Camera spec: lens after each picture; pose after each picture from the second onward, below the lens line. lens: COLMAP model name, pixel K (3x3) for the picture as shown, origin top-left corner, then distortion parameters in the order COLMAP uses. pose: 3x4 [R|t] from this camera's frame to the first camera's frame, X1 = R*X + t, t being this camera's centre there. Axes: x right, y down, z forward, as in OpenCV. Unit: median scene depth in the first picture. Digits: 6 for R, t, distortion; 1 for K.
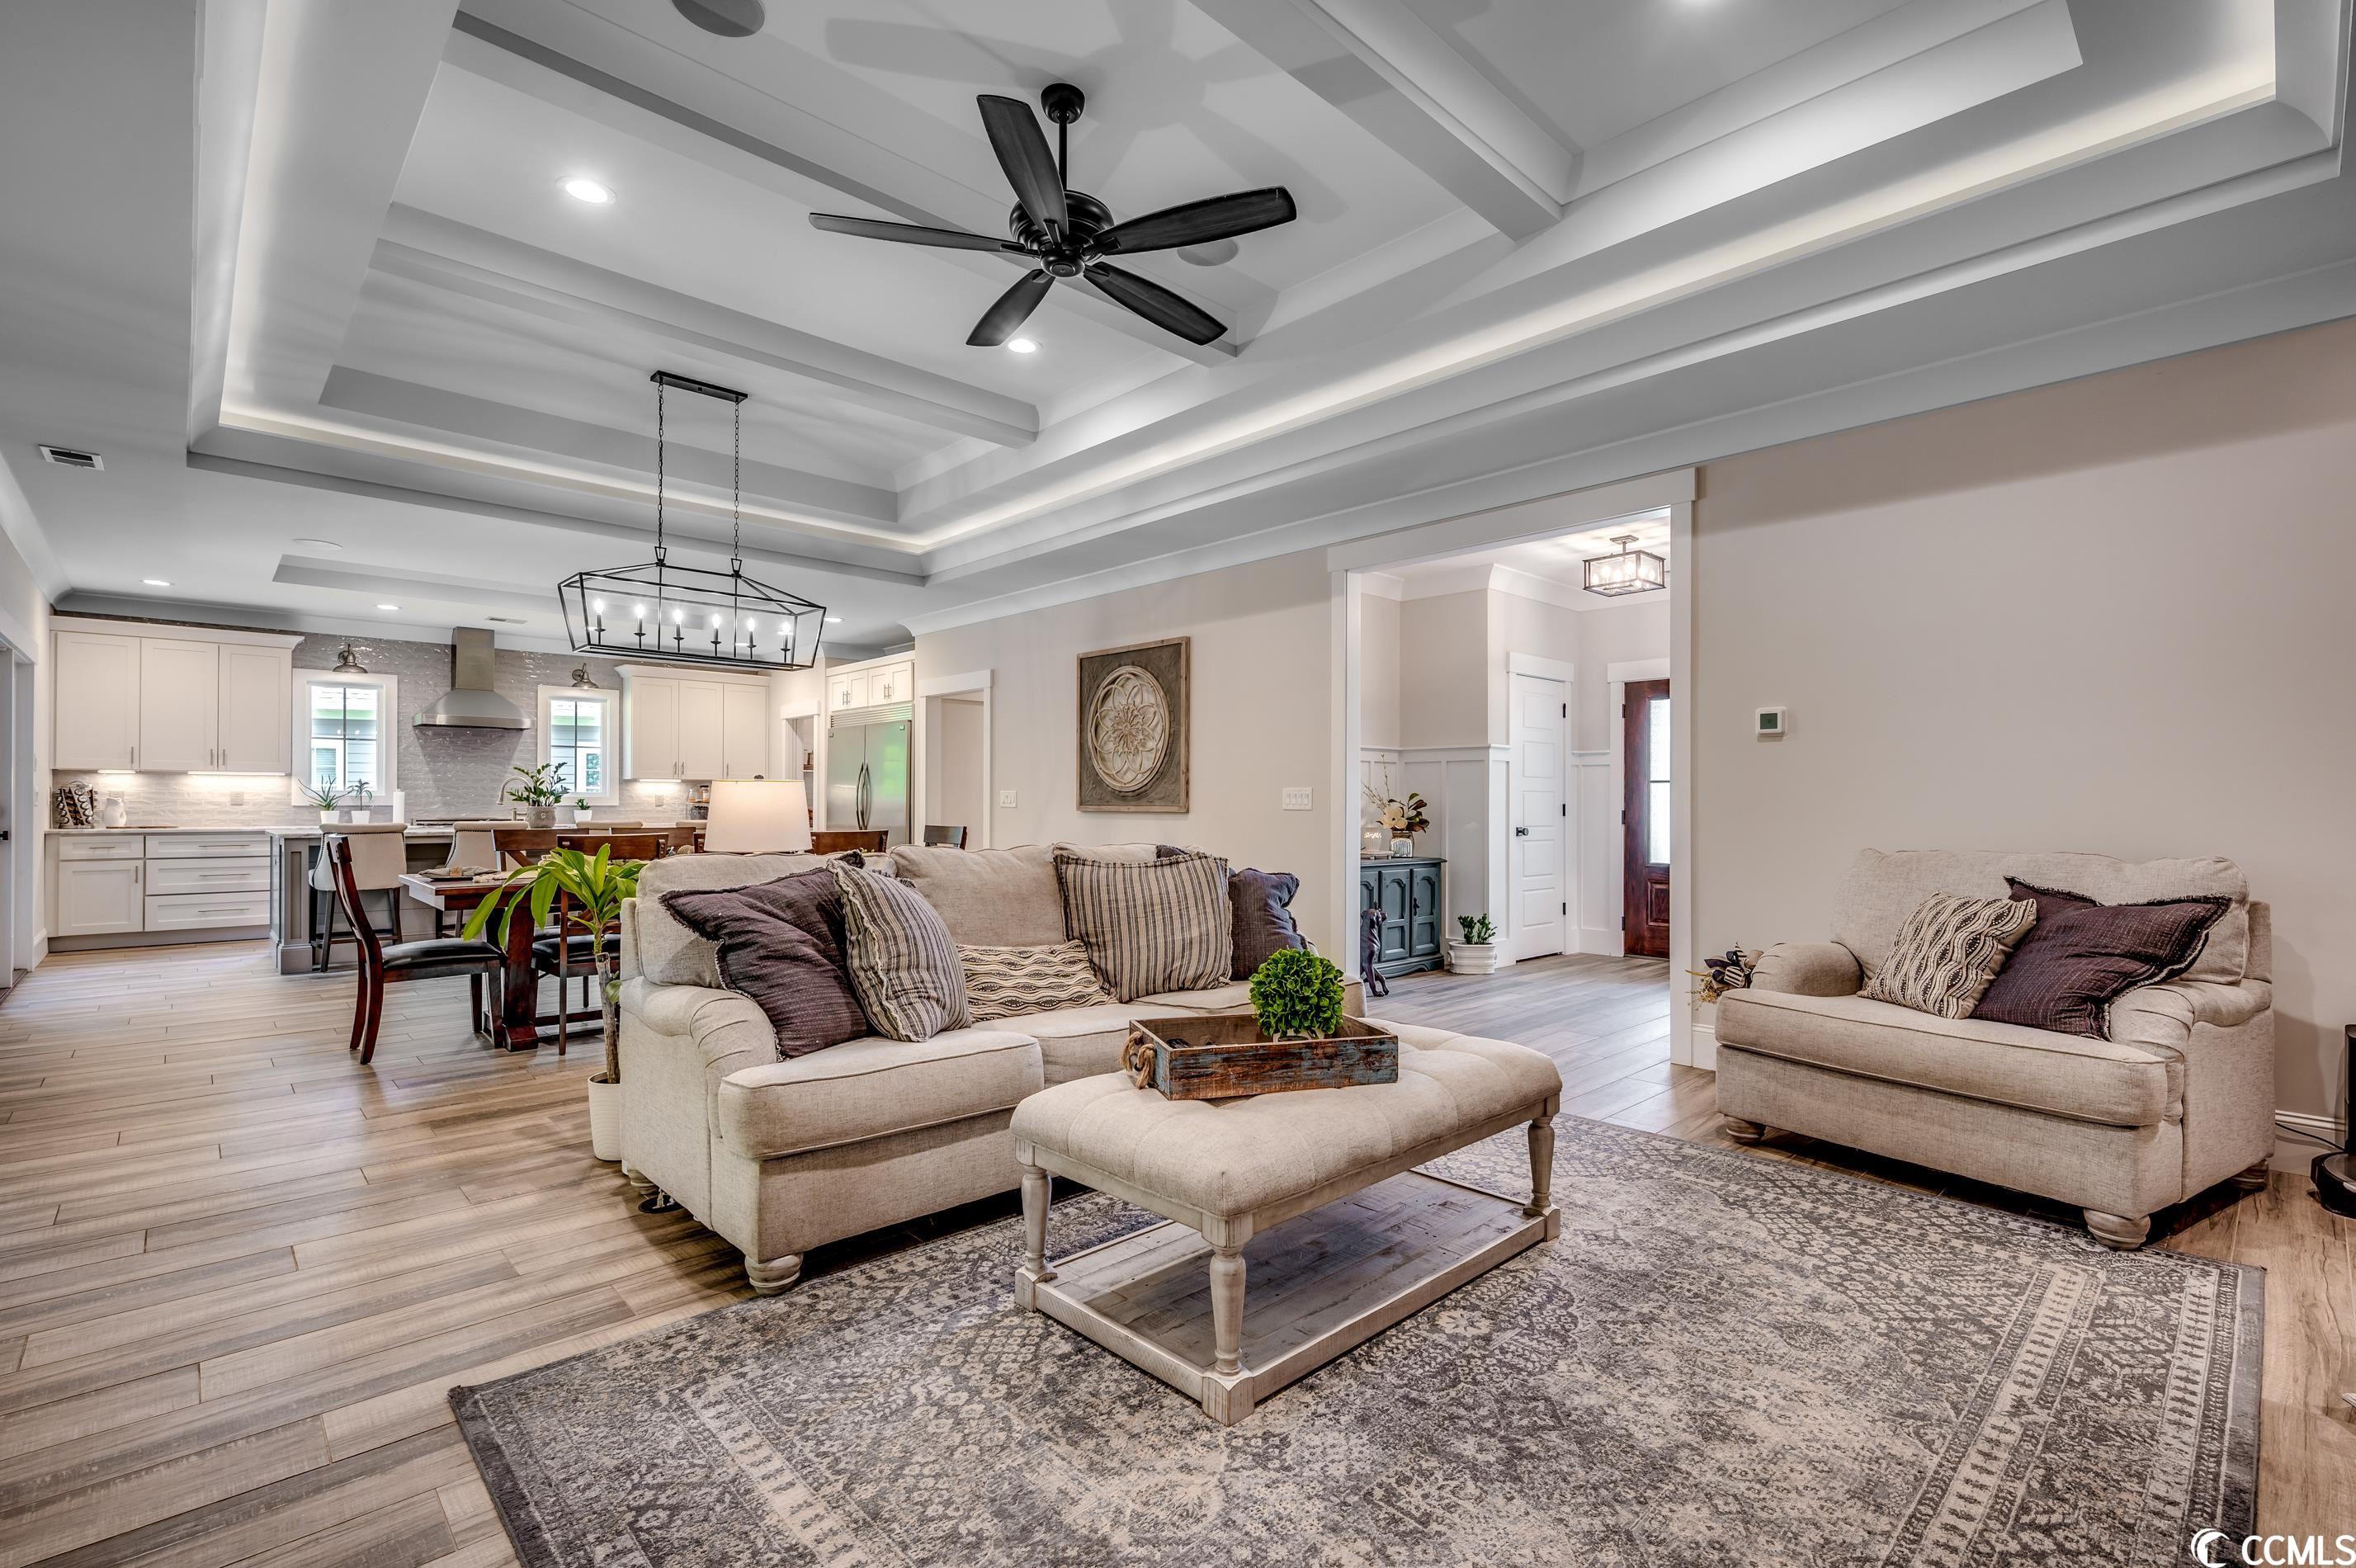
lens RADIAL K [[1061.4, 0, 1182.9], [0, 1061.4, 798.2], [0, 0, 1]] dist [0.000222, 0.000009]
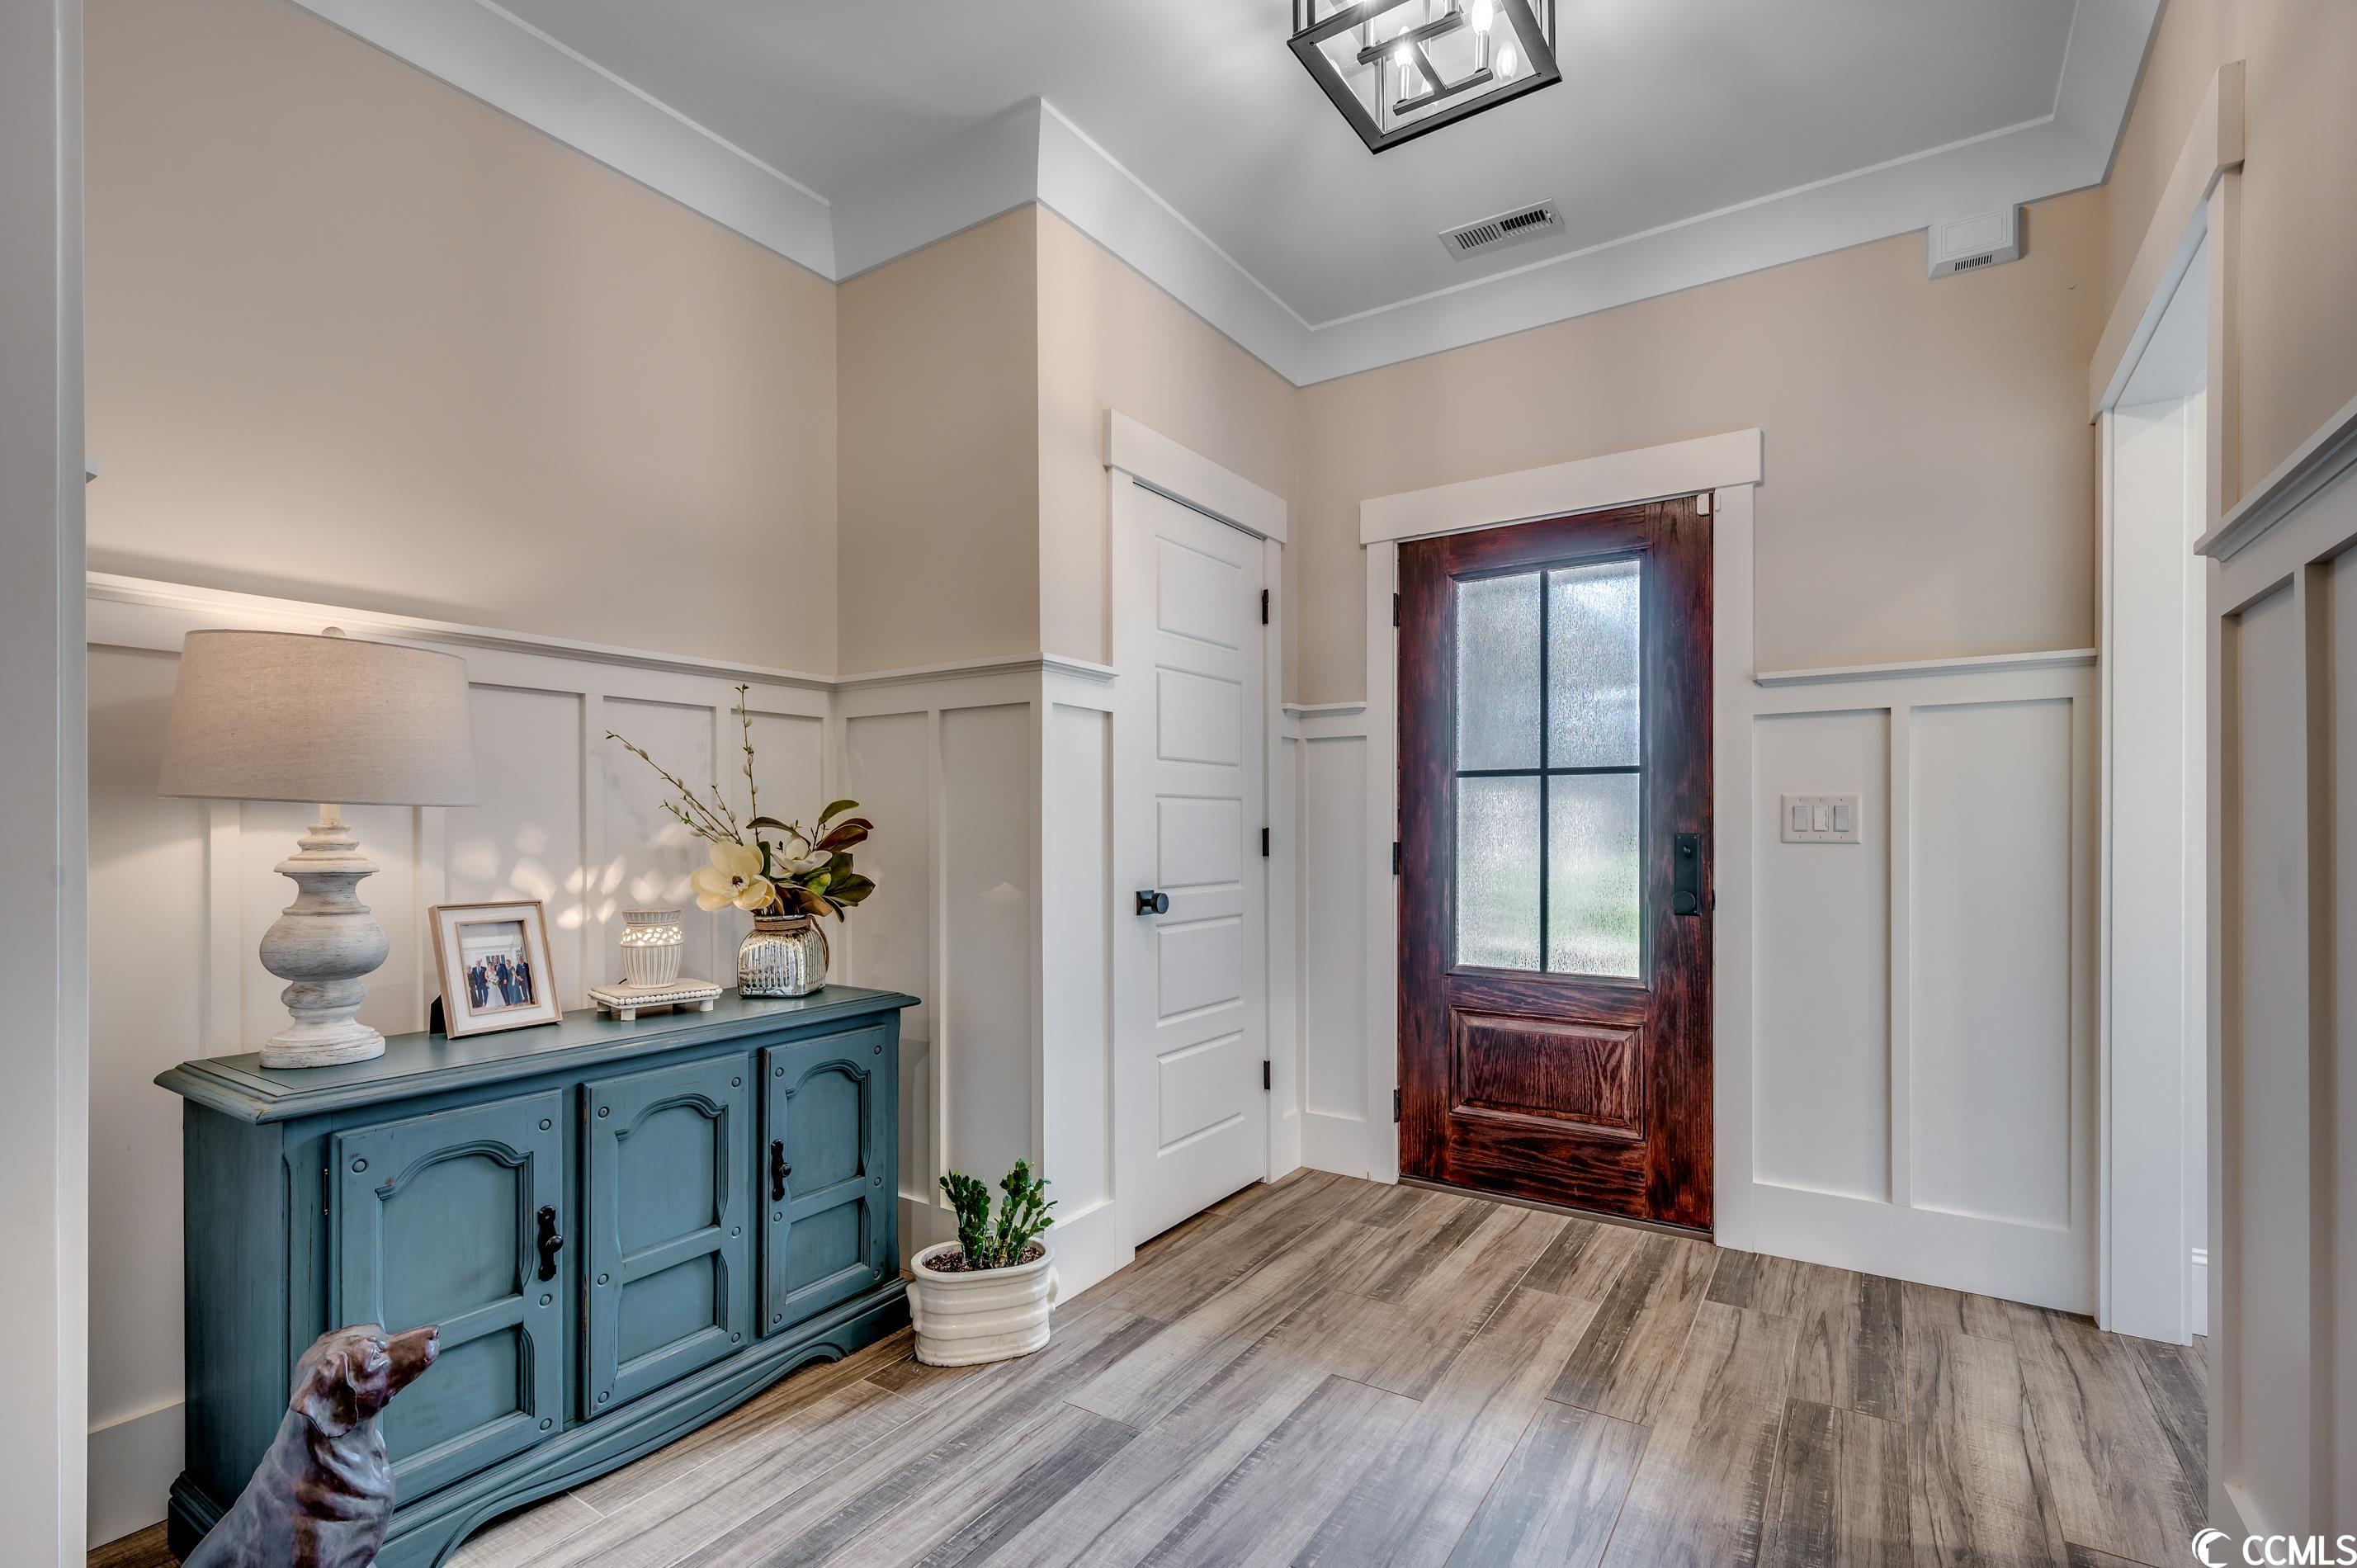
lens RADIAL K [[1061.8, 0, 1178.0], [0, 1061.8, 802.1], [0, 0, 1]] dist [0.000222, 0.000009]
pose [[0.974913, -0.000313, 0.222584, 0.253920], [0.002995, 0.999927, -0.011713, 0.000375], [-0.222564, 0.012086, 0.974843, 0.653892]]
